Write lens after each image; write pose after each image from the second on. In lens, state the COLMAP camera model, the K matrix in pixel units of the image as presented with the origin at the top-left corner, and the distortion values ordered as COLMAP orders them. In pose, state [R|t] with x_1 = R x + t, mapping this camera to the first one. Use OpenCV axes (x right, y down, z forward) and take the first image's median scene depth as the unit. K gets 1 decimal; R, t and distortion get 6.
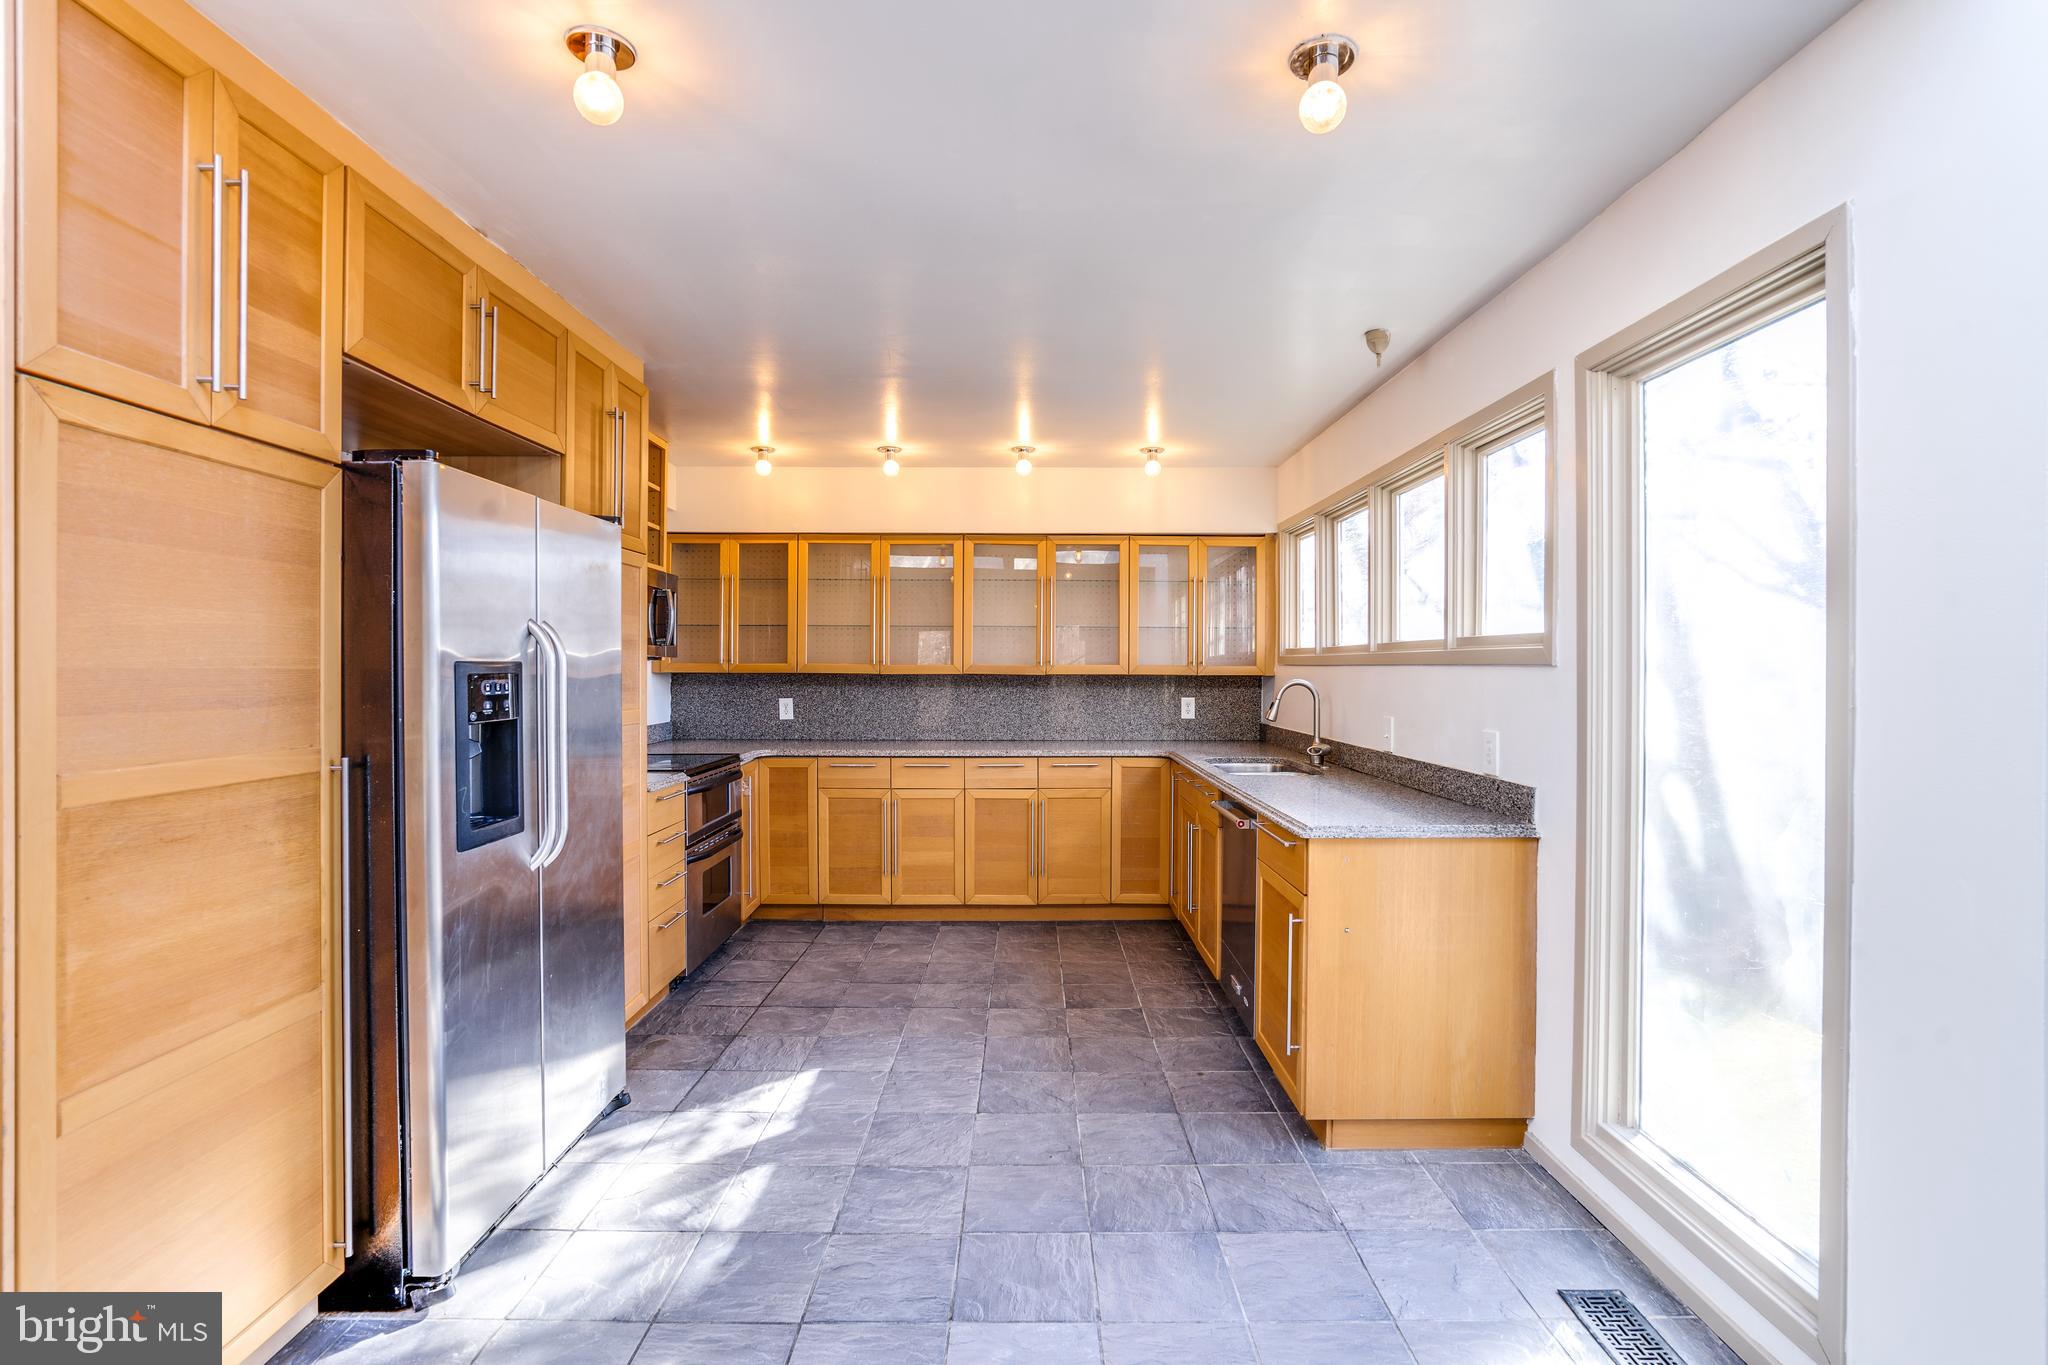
lens RADIAL K [[944.3, 0, 1041.0], [0, 944.3, 670.4], [0, 0, 1]] dist [-0.038434, 0.009941]
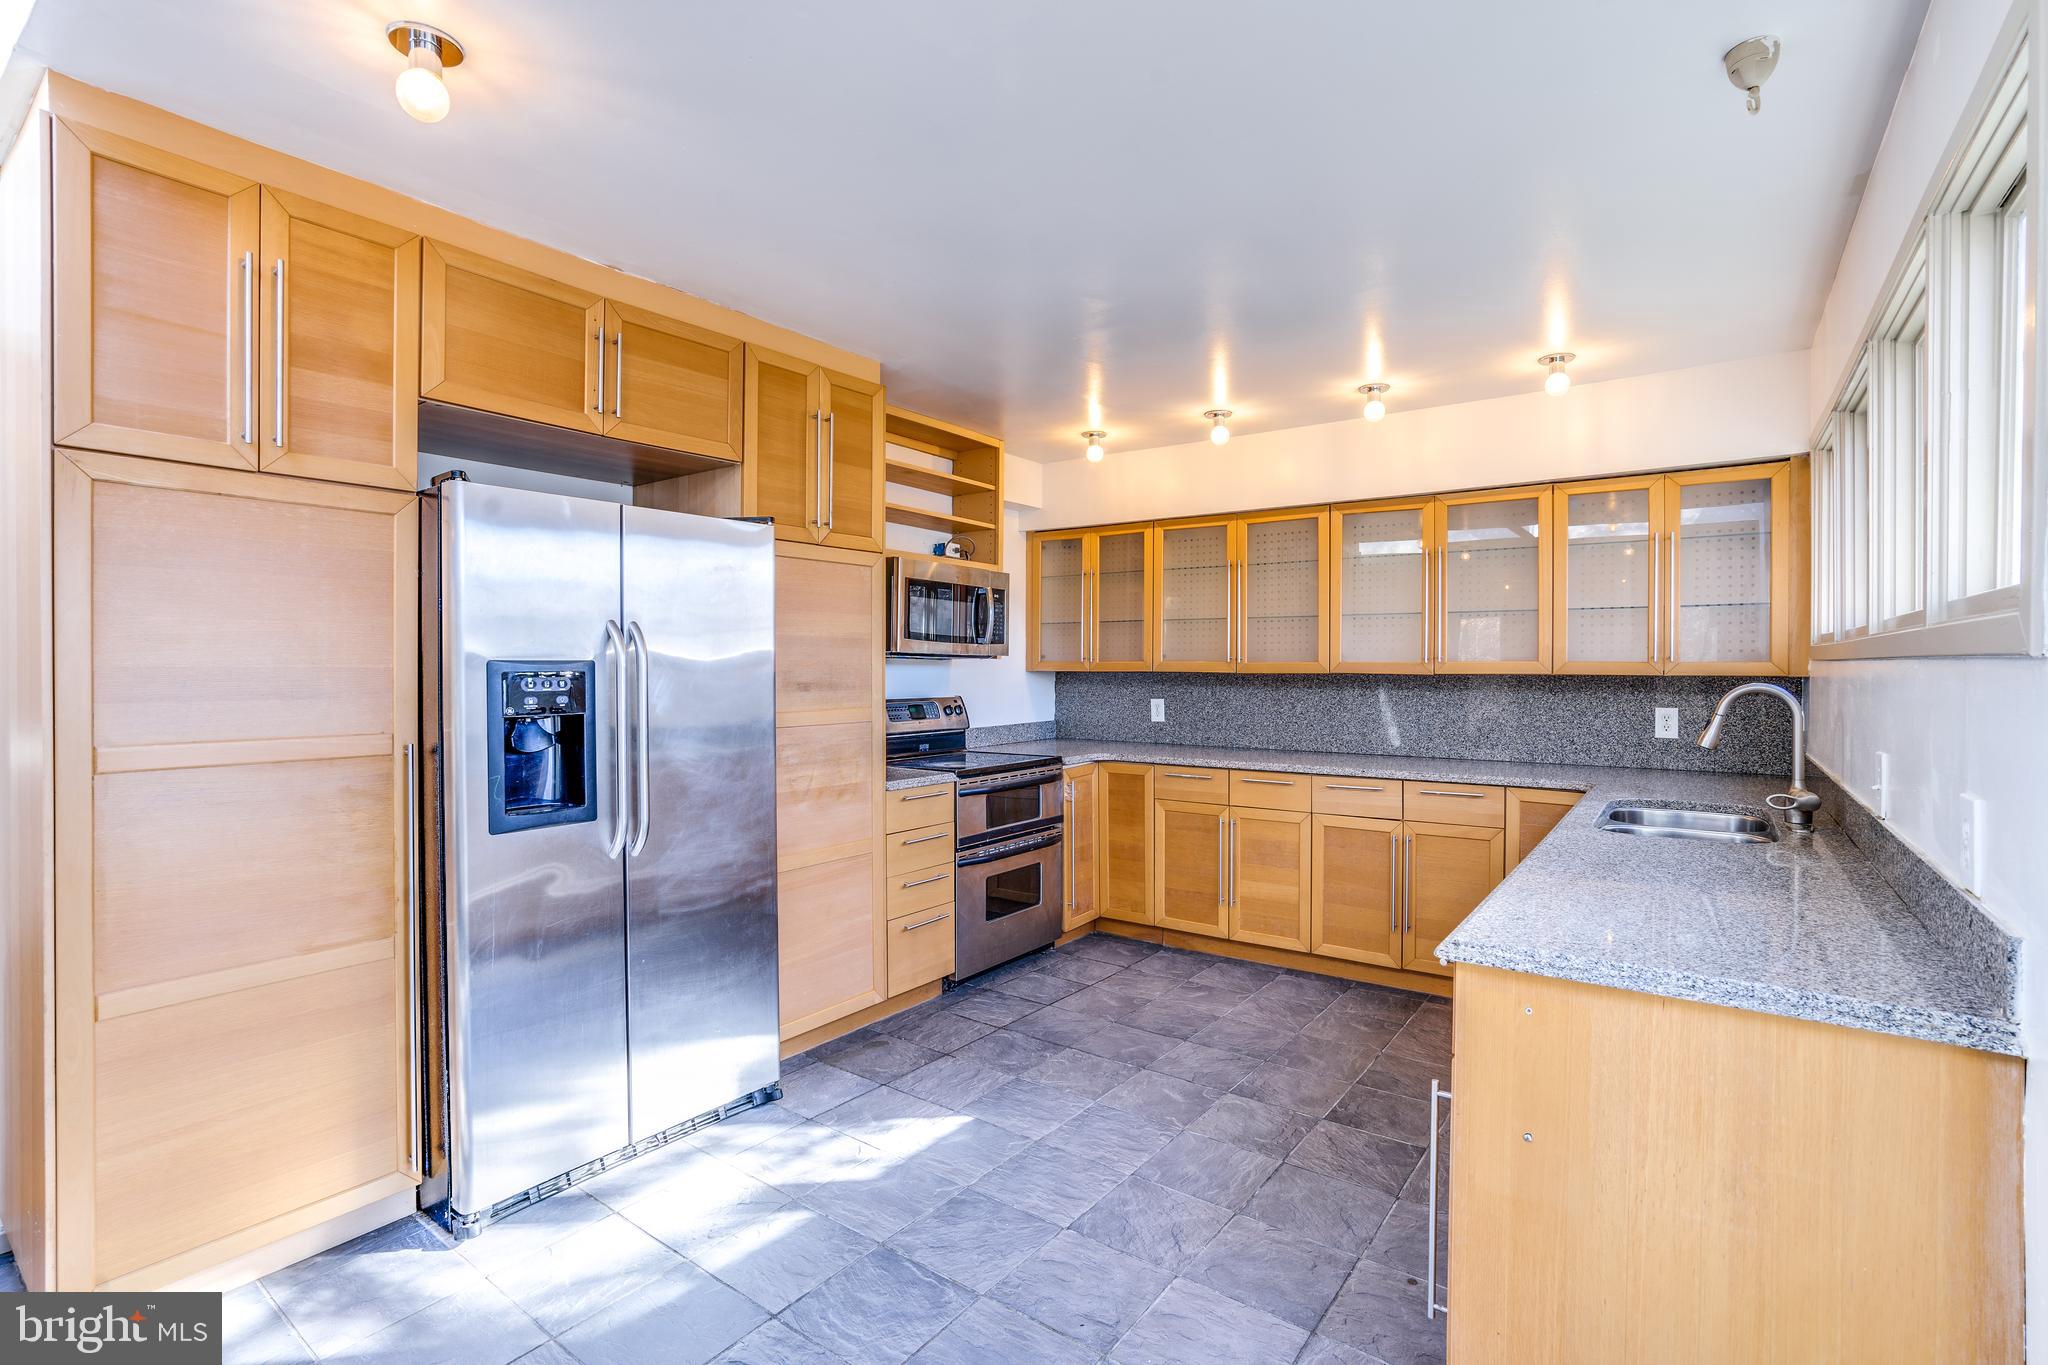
lens RADIAL K [[944.3, 0, 1040.5], [0, 944.3, 667.6], [0, 0, 1]] dist [-0.038434, 0.009941]
pose [[0.803249, -0.001781, -0.595640, 0.341444], [0.000589, 0.999997, -0.002196, 0.000808], [0.595643, 0.001414, 0.803248, 0.314808]]
